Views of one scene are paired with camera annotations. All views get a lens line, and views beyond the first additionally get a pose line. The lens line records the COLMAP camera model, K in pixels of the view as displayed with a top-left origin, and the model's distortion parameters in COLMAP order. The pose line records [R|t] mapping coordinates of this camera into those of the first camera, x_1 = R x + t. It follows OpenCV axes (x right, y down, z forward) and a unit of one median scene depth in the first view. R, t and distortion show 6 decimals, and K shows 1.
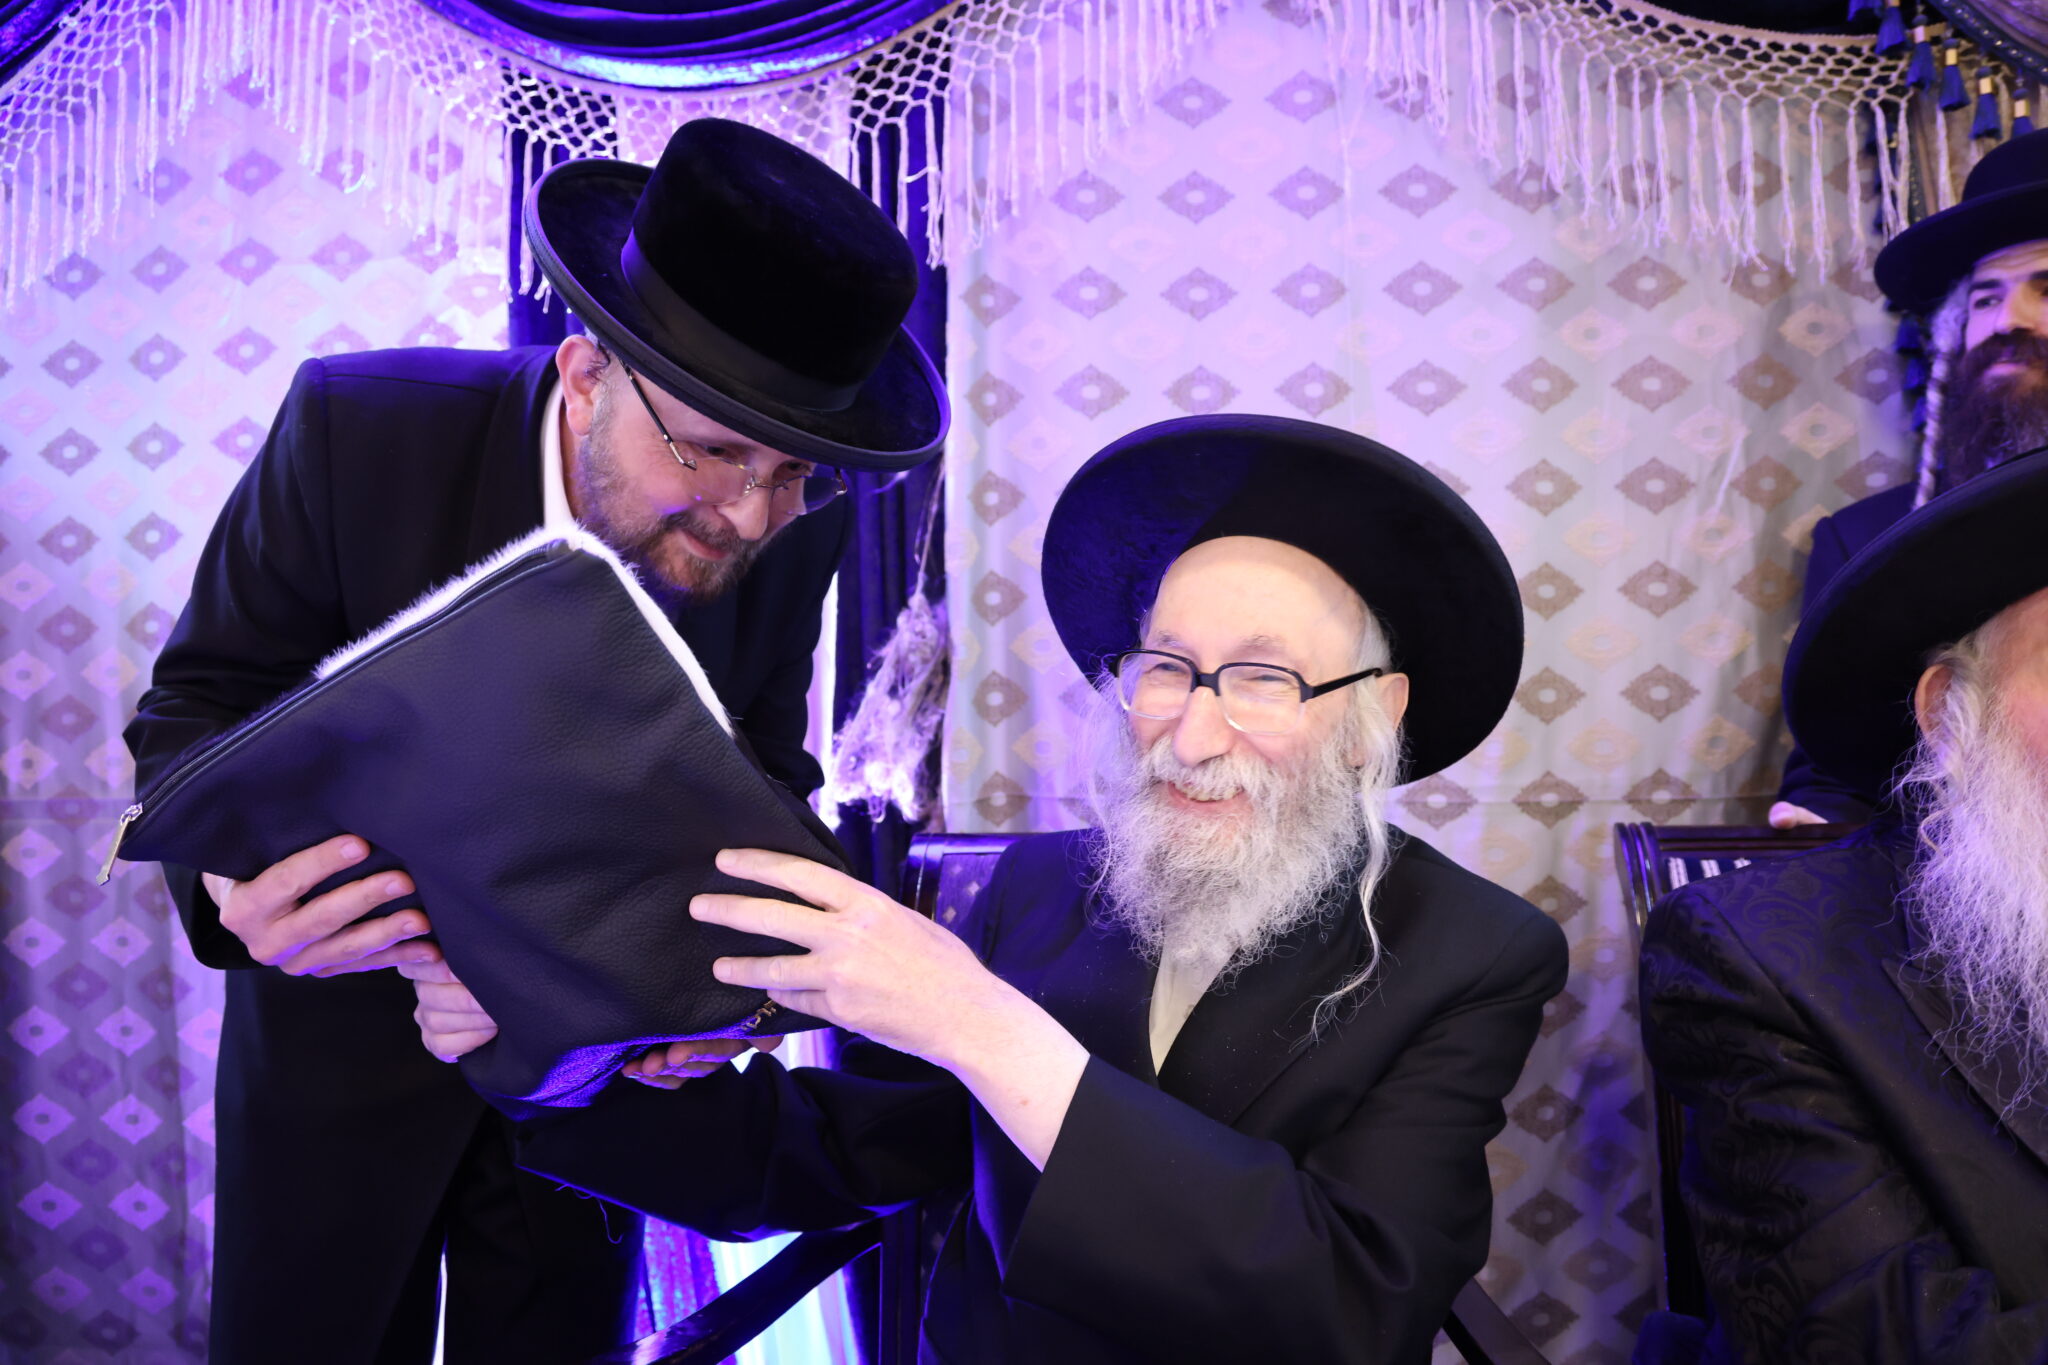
lens RADIAL K [[1417.4, 0, 1012.9], [0, 1417.4, 715.9], [0, 0, 1]] dist [-0.065742, 0.019604]
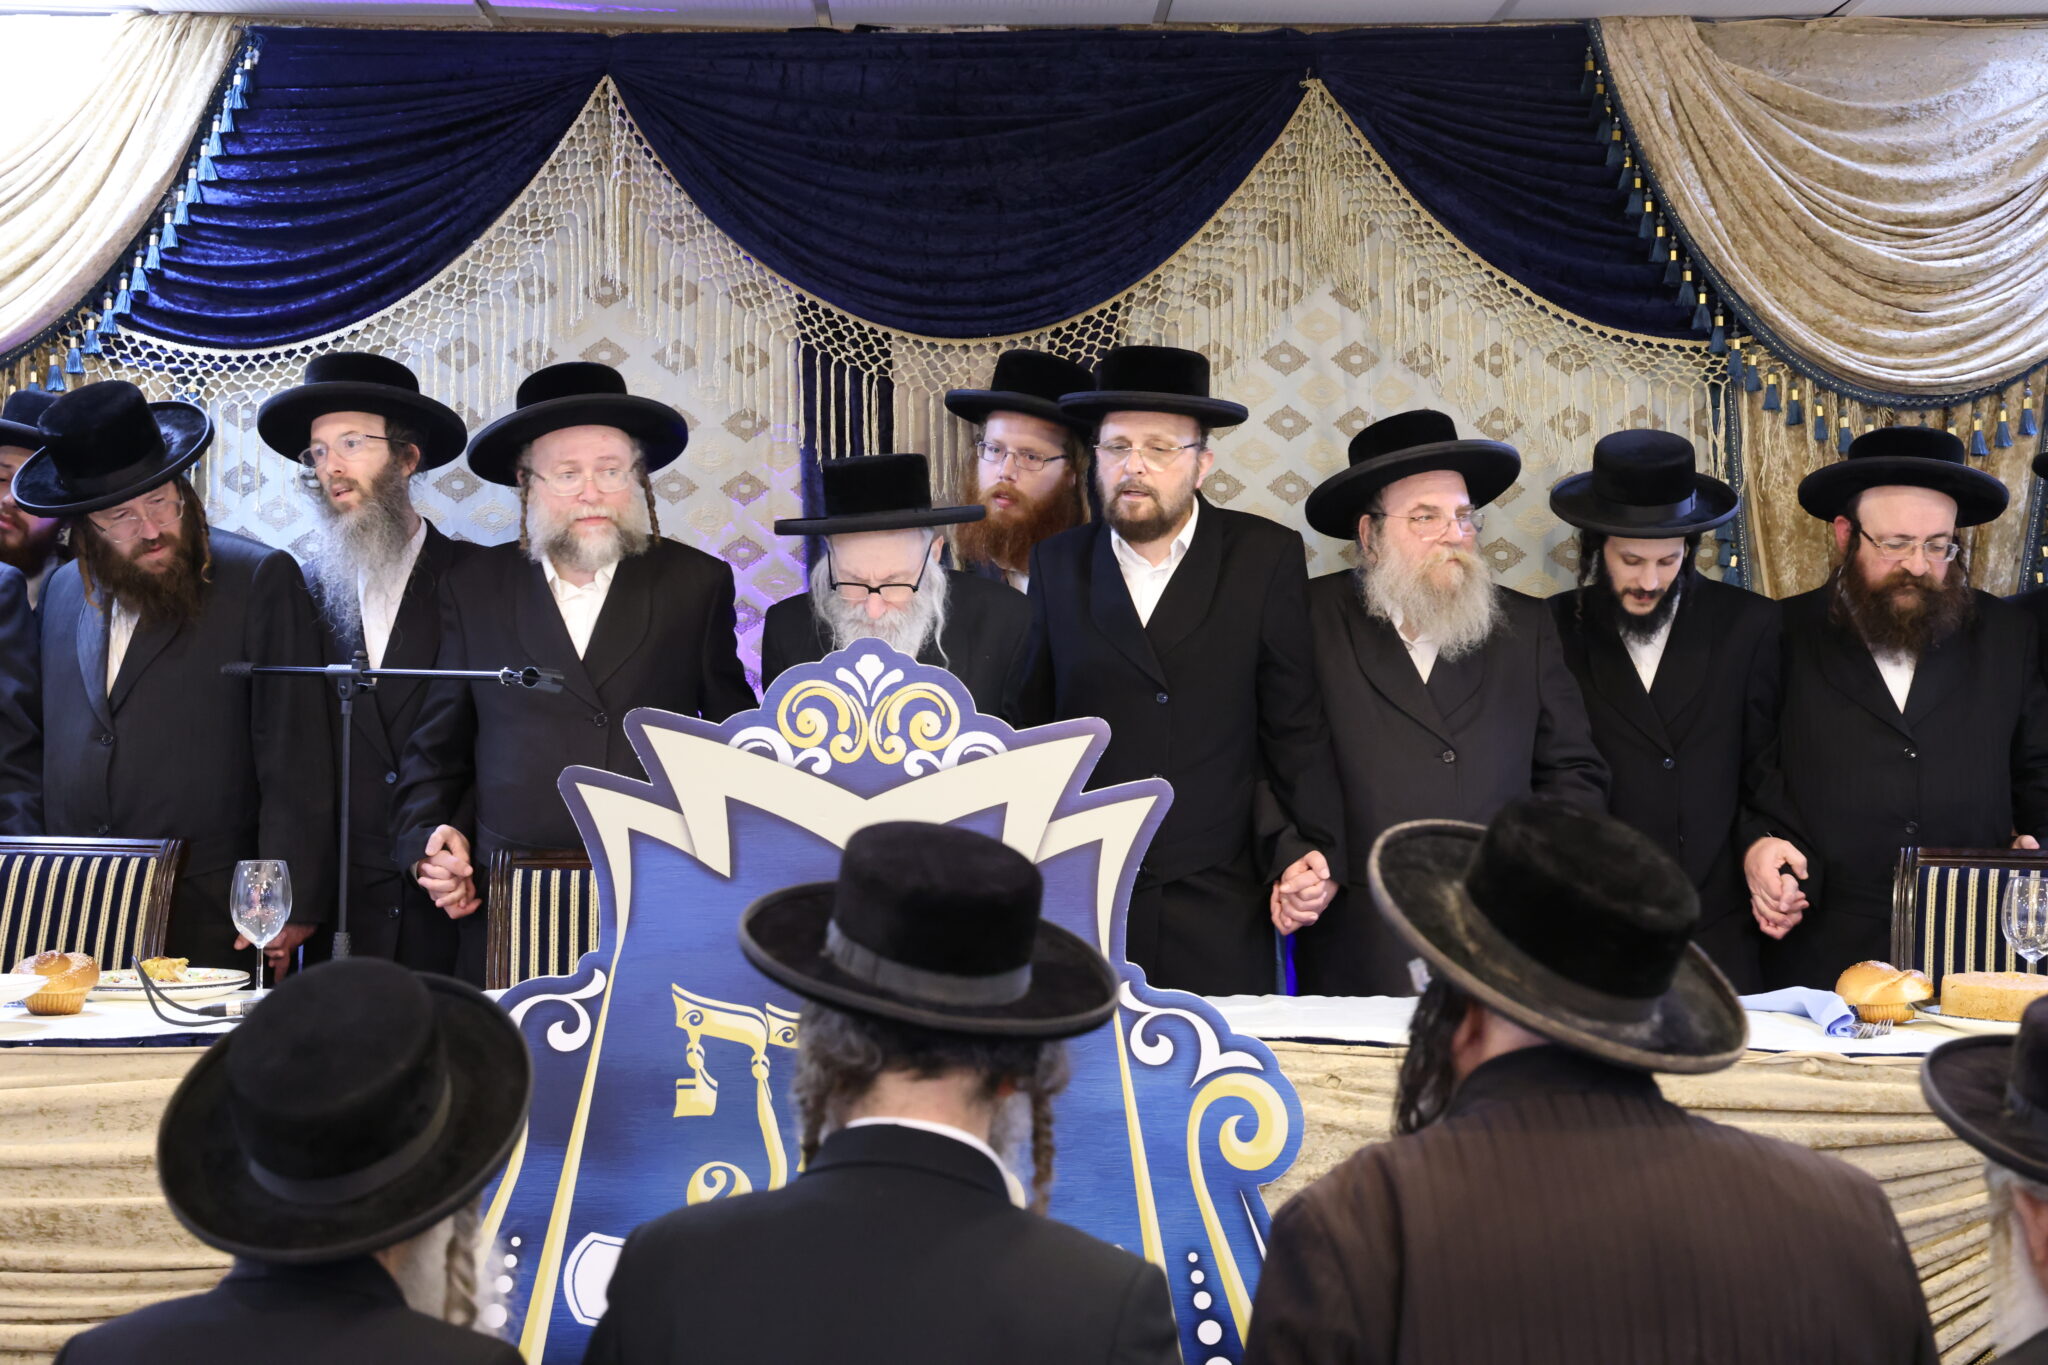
lens RADIAL K [[3629.2, 0, 963.6], [0, 3629.2, 646.2], [0, 0, 1]] dist [0.127455, 0.000000]
pose [[0.996554, 0.011972, 0.082080, -0.540778], [-0.015572, 0.998938, 0.043365, -0.291770], [-0.081473, -0.044494, 0.995682, -2.963871]]
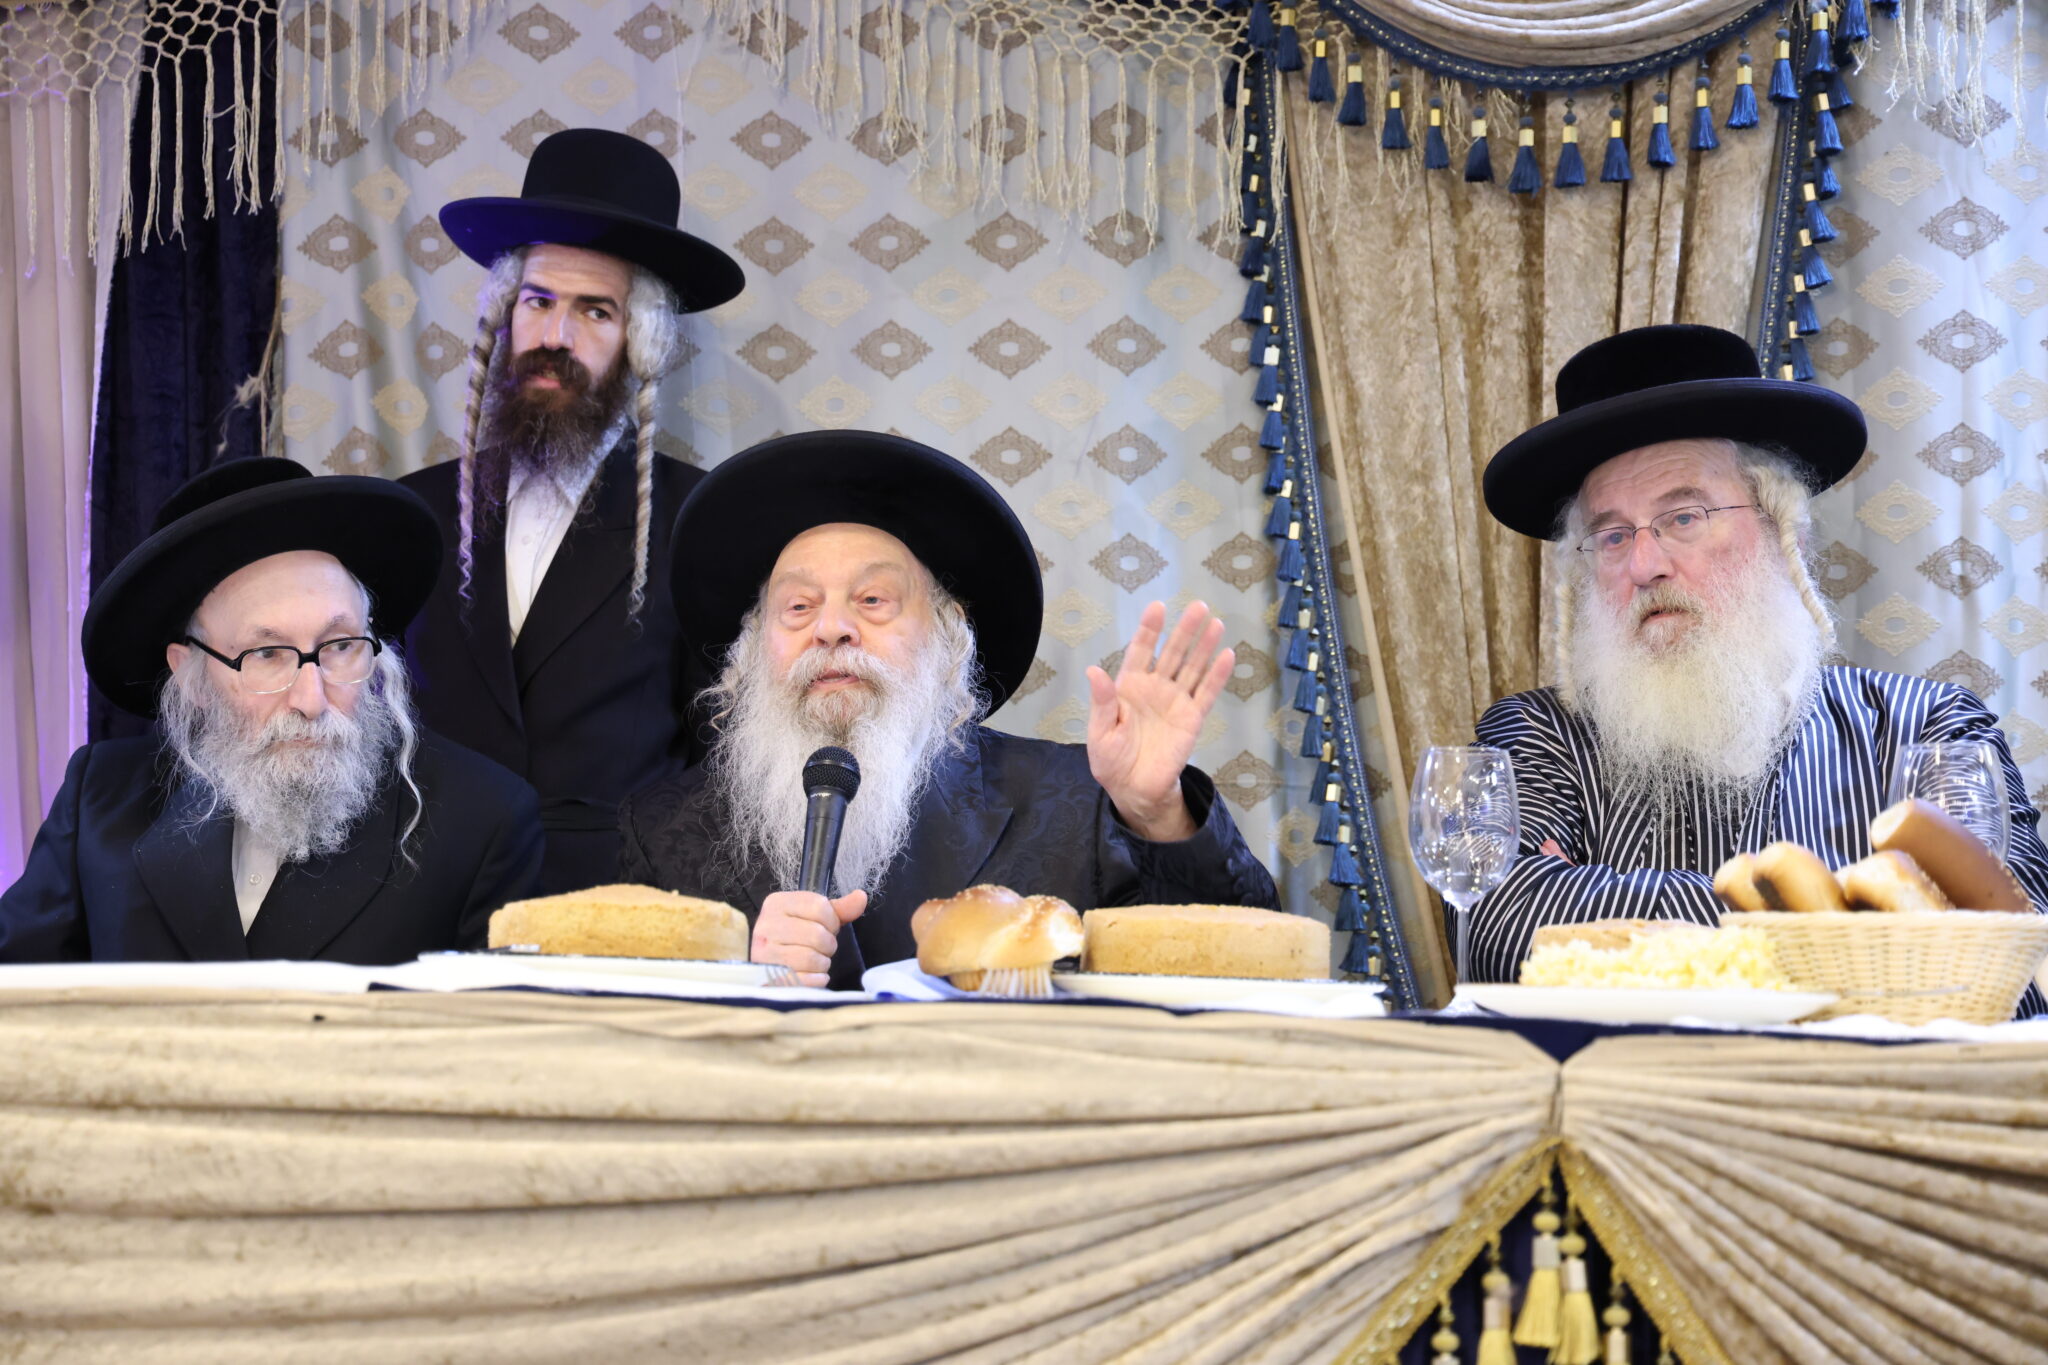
lens RADIAL K [[4098.3, 0, 1053.3], [0, 4098.3, 624.5], [0, 0, 1]] dist [0.278361, 0.000000]
pose [[0.999920, 0.012526, 0.001557, 0.480518], [-0.012452, 0.999093, -0.040726, 0.060669], [-0.002065, 0.040703, 0.999169, -1.736993]]
